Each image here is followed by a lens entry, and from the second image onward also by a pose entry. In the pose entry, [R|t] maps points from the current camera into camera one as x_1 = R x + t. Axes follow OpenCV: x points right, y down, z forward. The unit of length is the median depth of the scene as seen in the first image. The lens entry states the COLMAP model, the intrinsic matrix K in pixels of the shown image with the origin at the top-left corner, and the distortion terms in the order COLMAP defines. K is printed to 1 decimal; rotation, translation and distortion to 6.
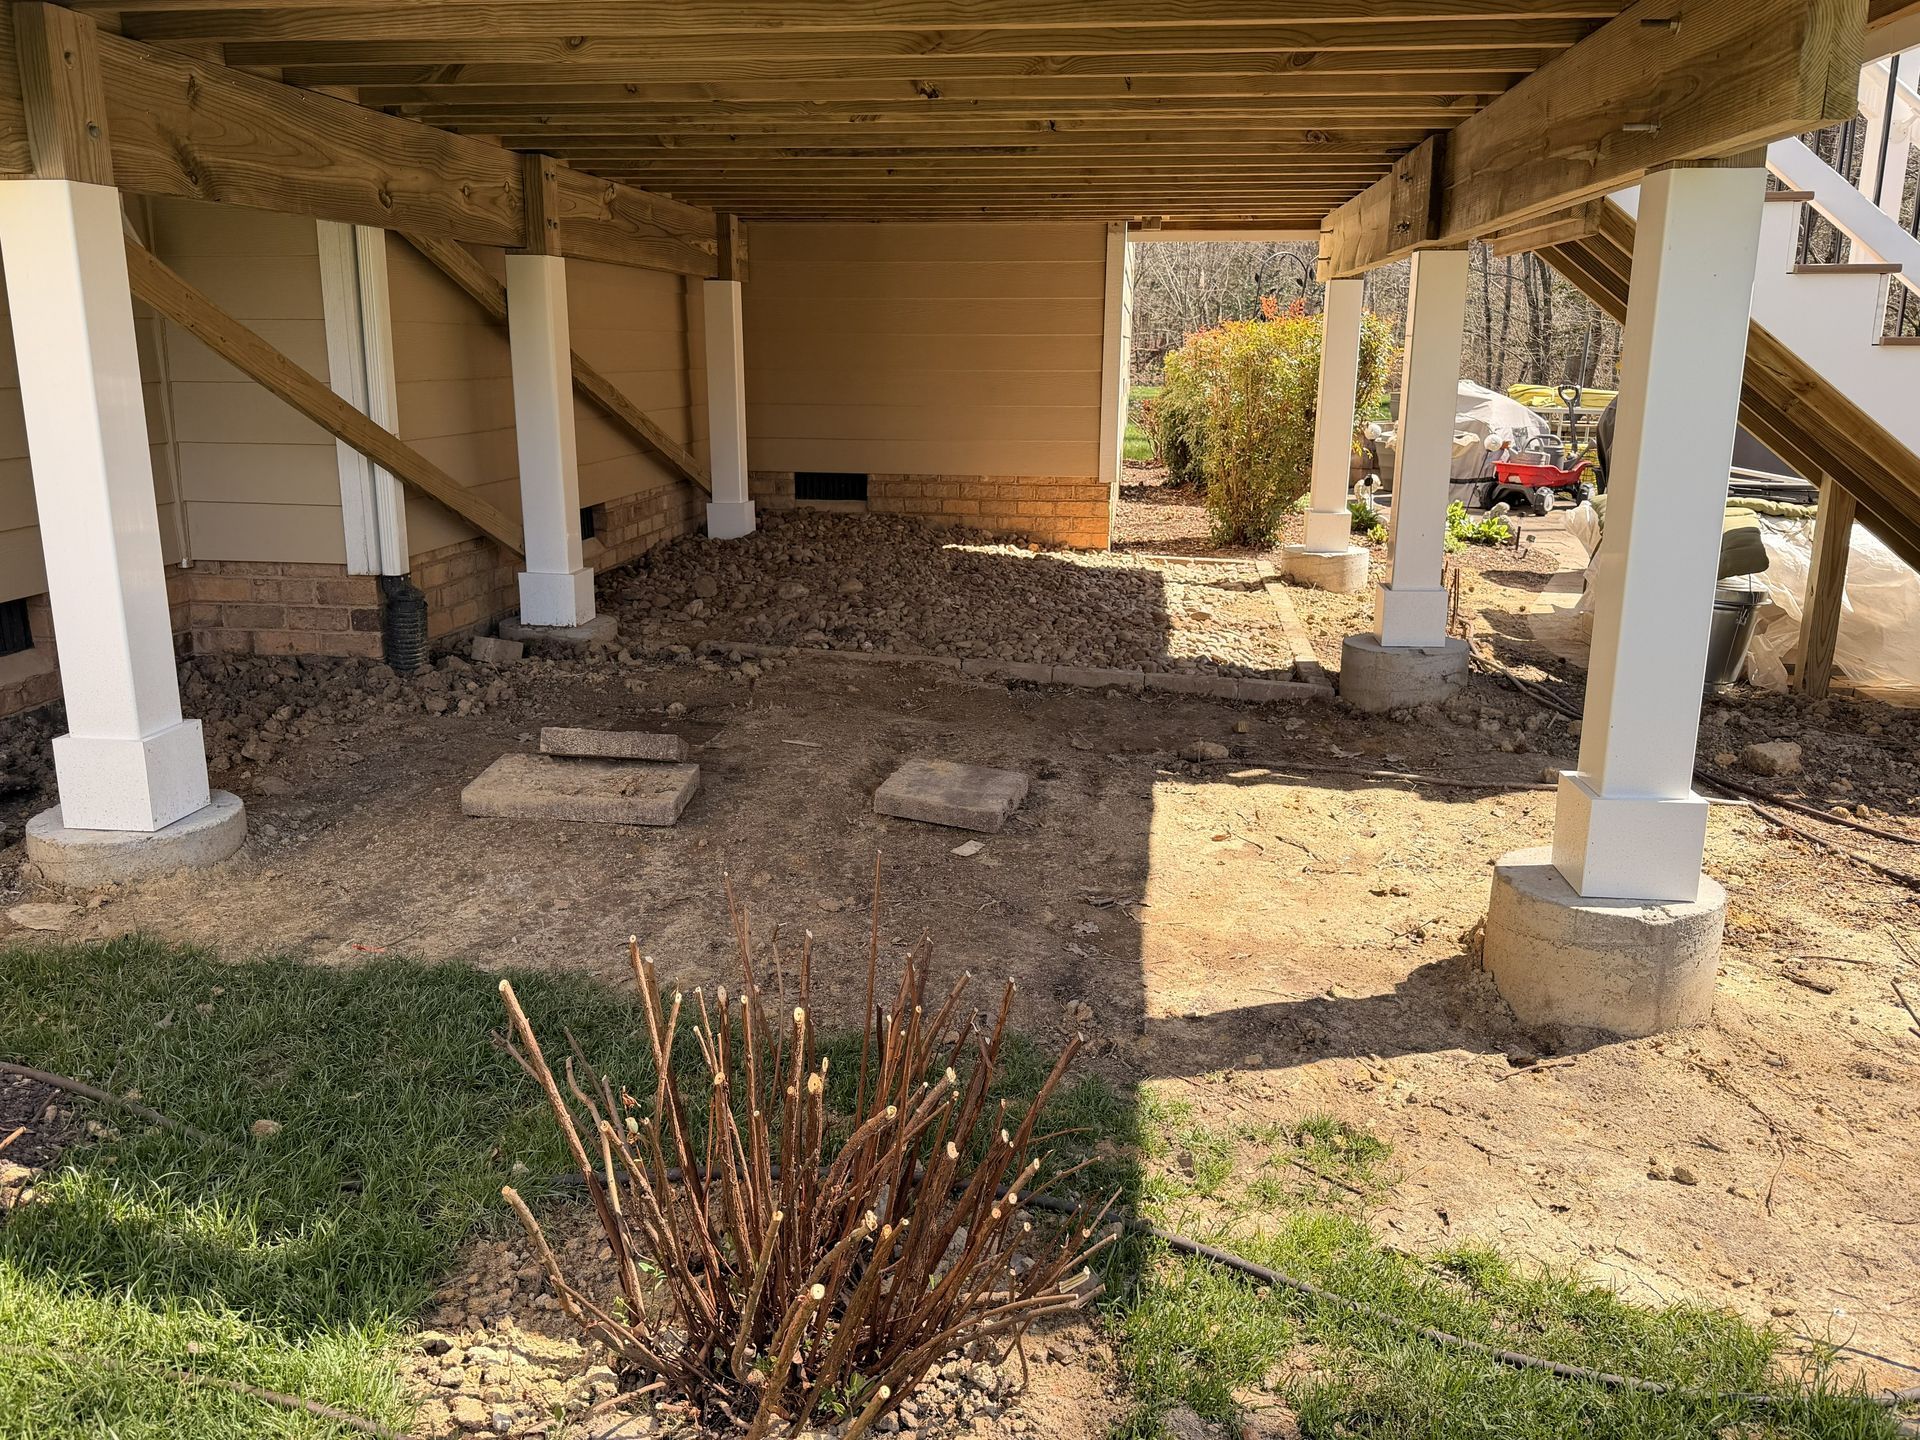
lens RADIAL K [[1505.7, 0, 954.5], [0, 1505.7, 722.5], [0, 0, 1]] dist [0.160425, -0.295089]
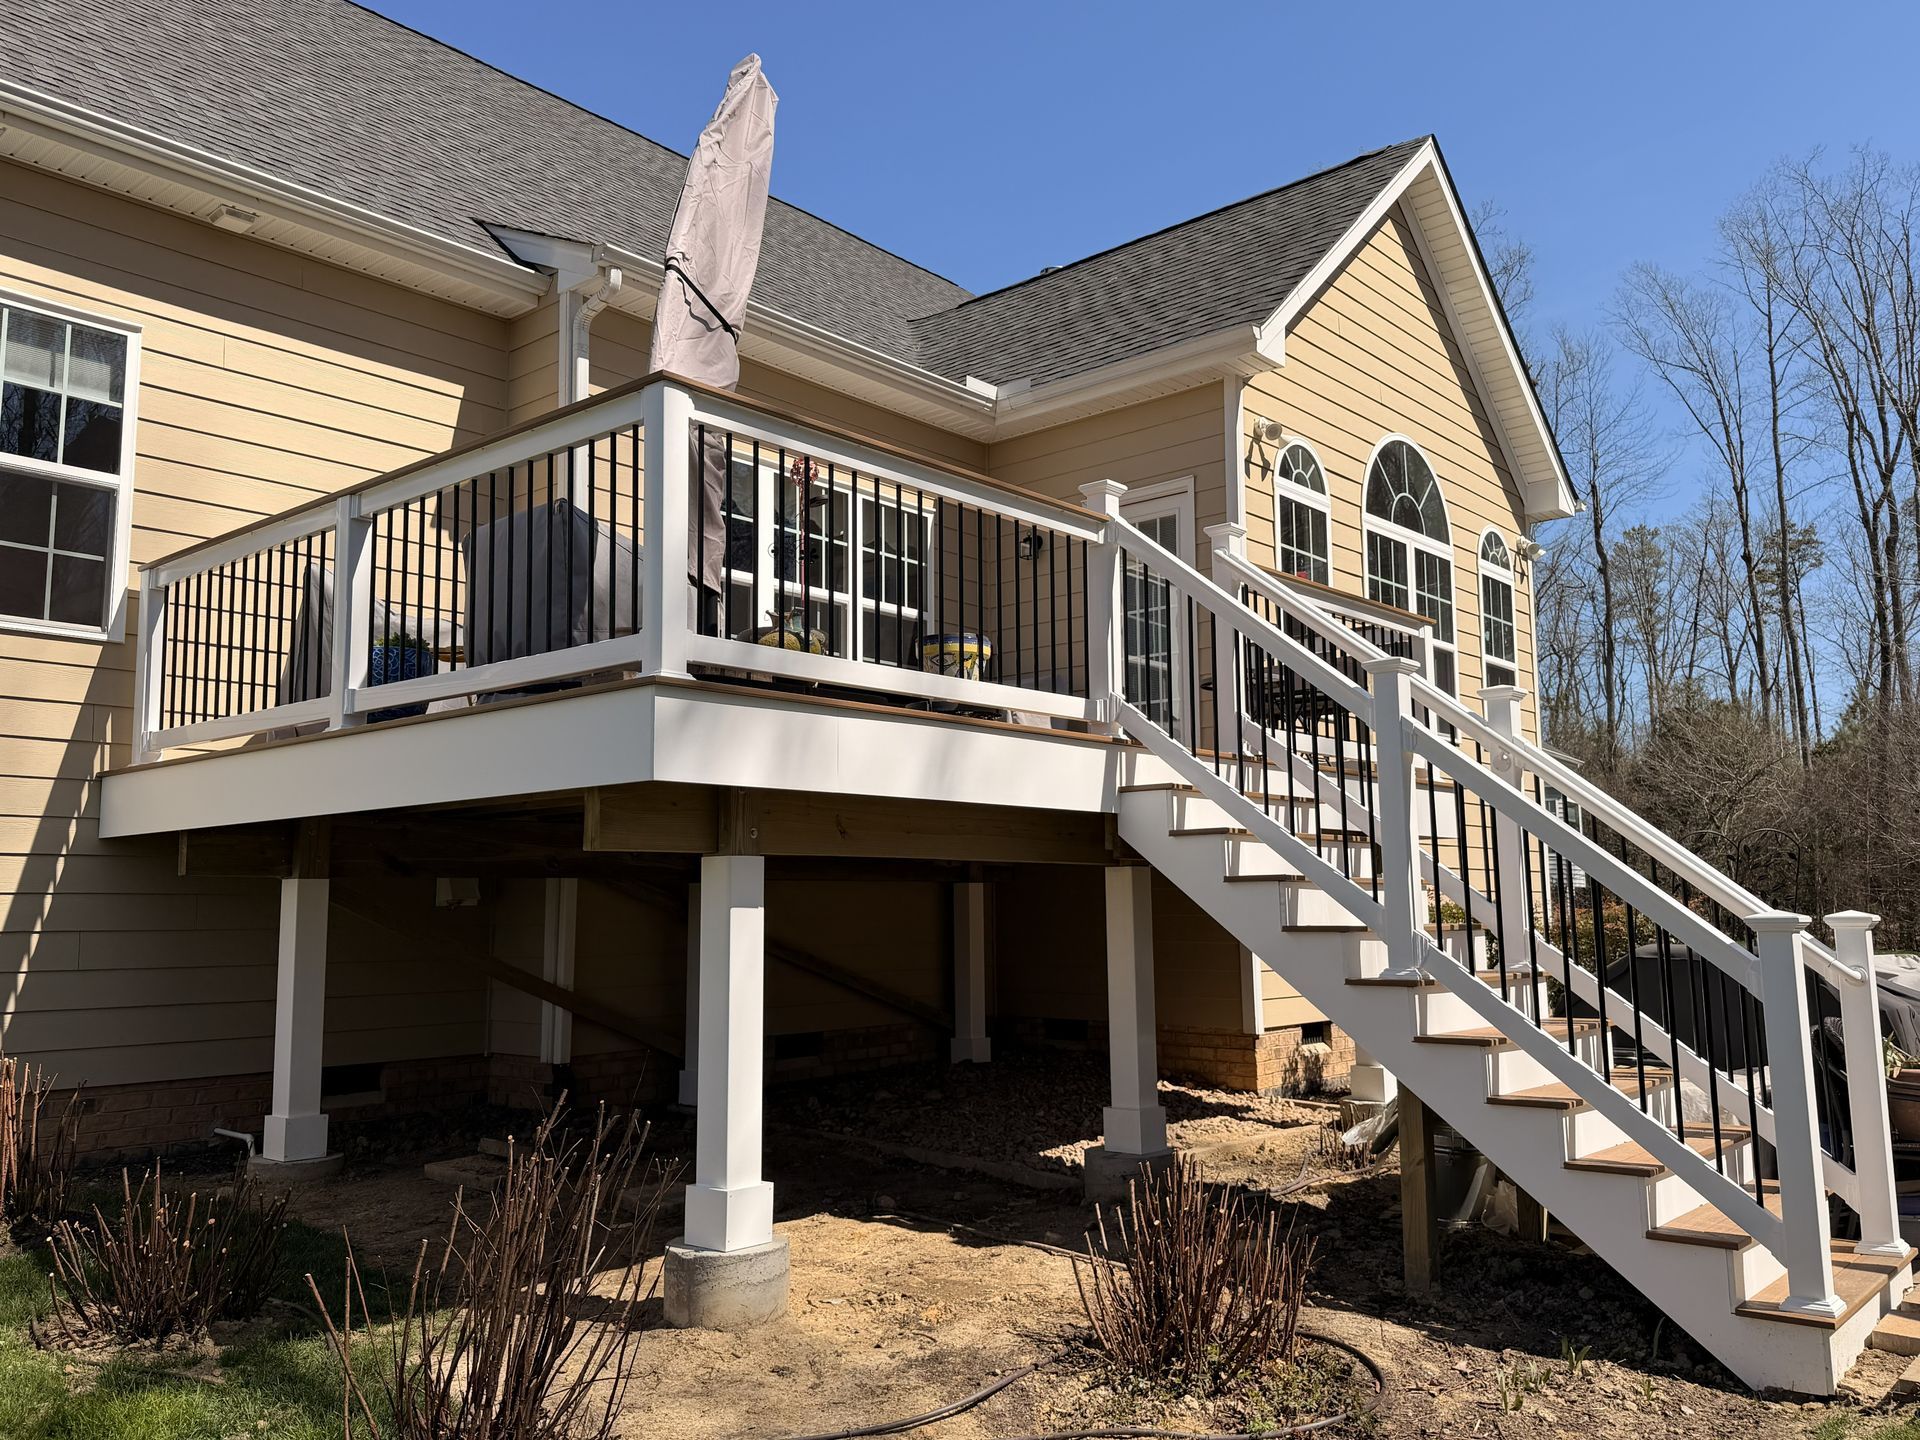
lens RADIAL K [[1505.7, 0, 954.5], [0, 1505.7, 722.5], [0, 0, 1]] dist [0.160425, -0.295089]
pose [[0.825771, -0.083466, -0.557796, 0.956331], [-0.122199, 0.939020, -0.321416, 0.043215], [0.550609, 0.333578, 0.765216, -0.223722]]
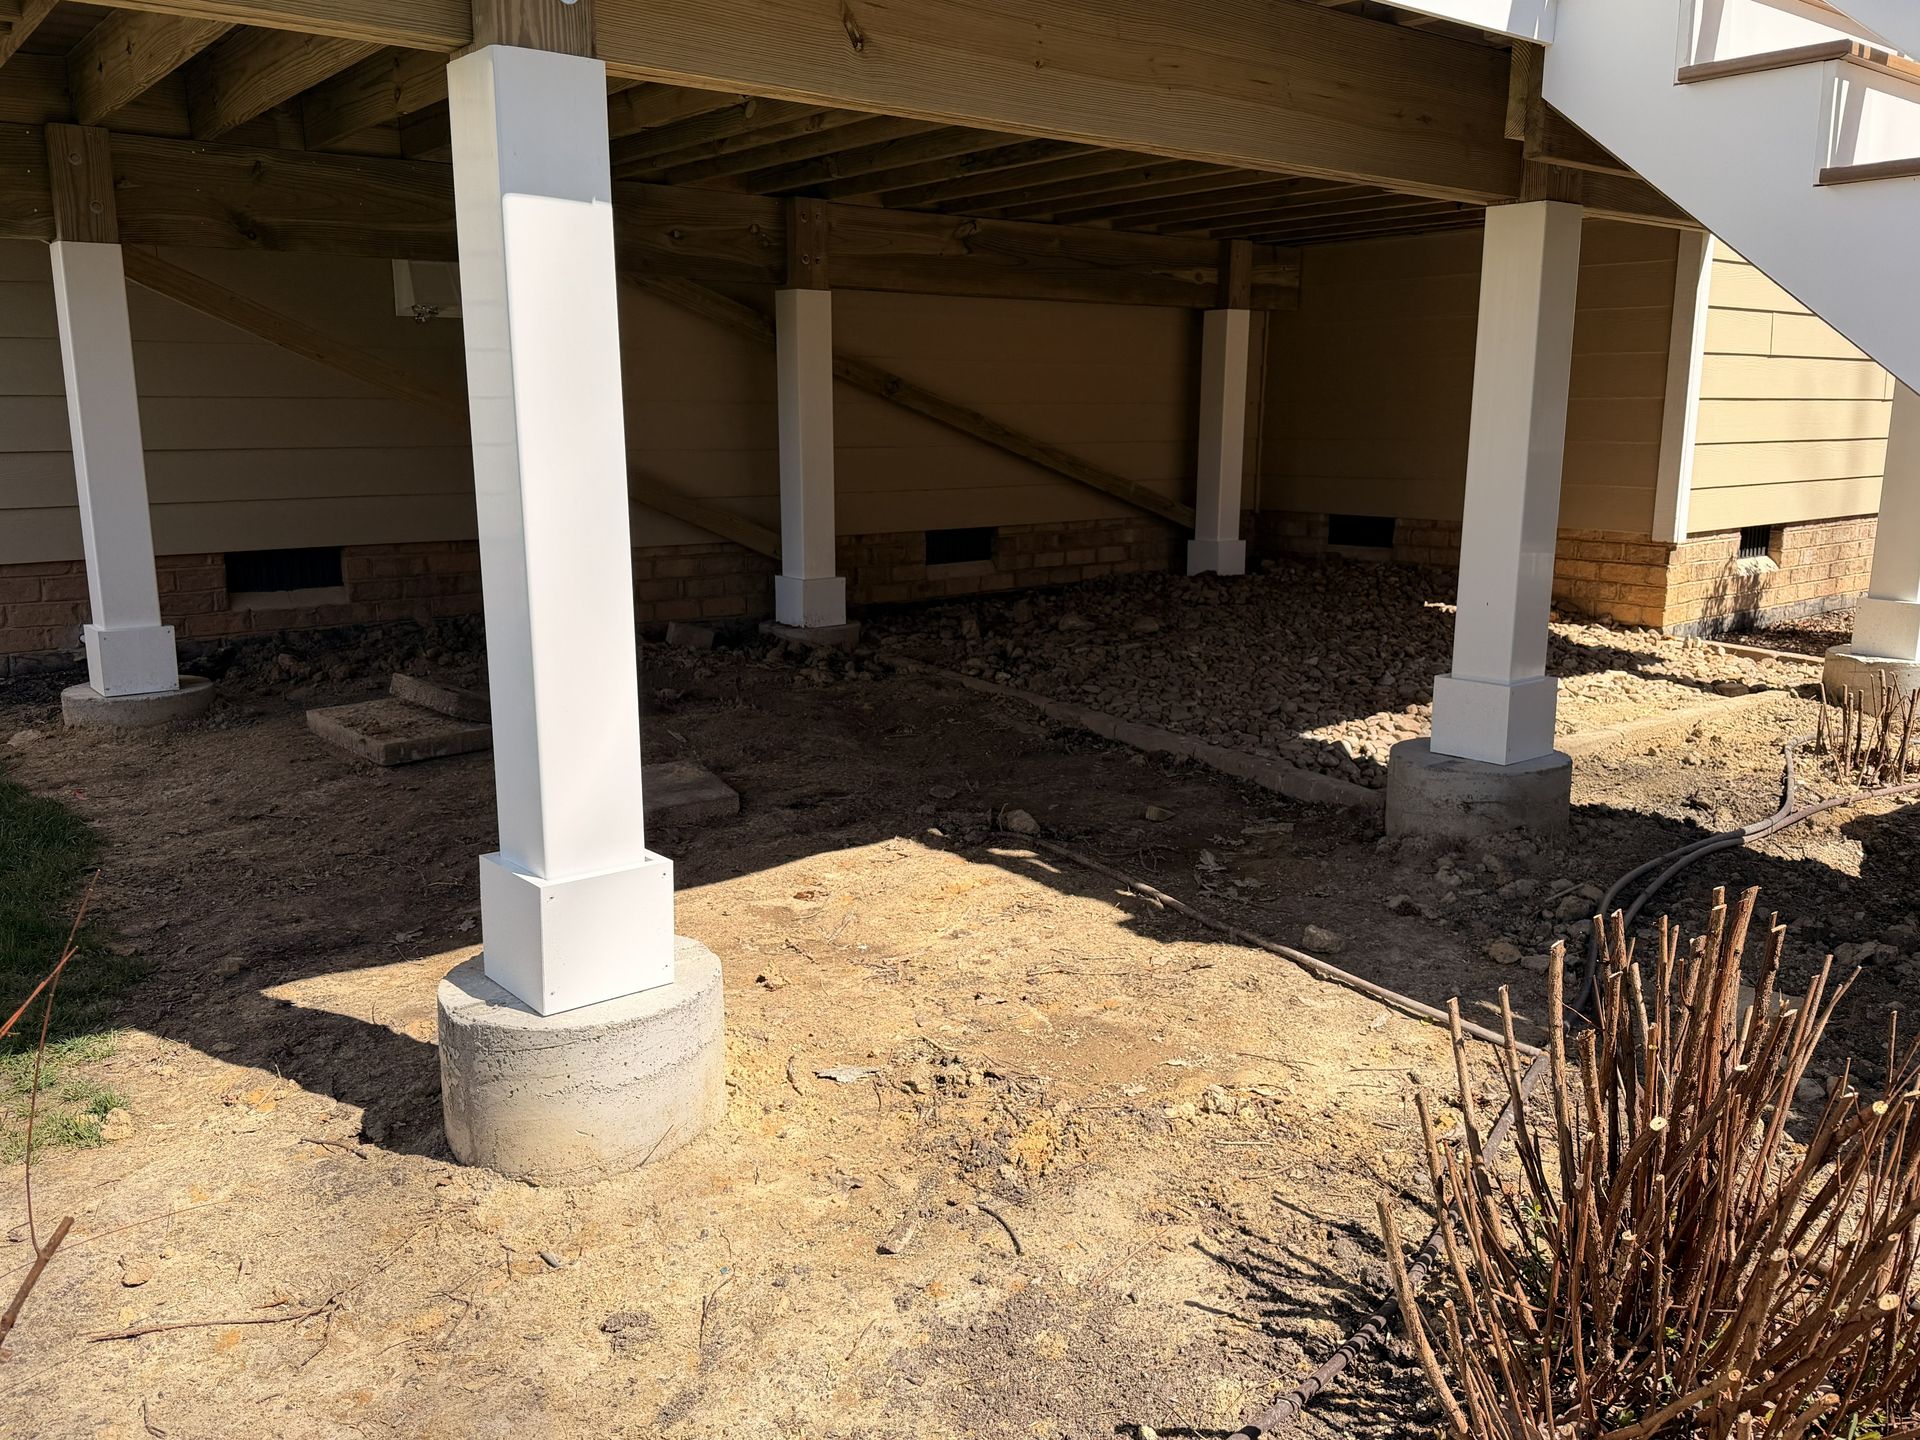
lens RADIAL K [[1505.7, 0, 954.5], [0, 1505.7, 722.5], [0, 0, 1]] dist [0.160425, -0.295089]
pose [[0.711875, 0.138693, -0.688476, 0.623307], [-0.167360, 0.985566, 0.025493, -0.044693], [0.682074, 0.097076, 0.724811, 0.317700]]
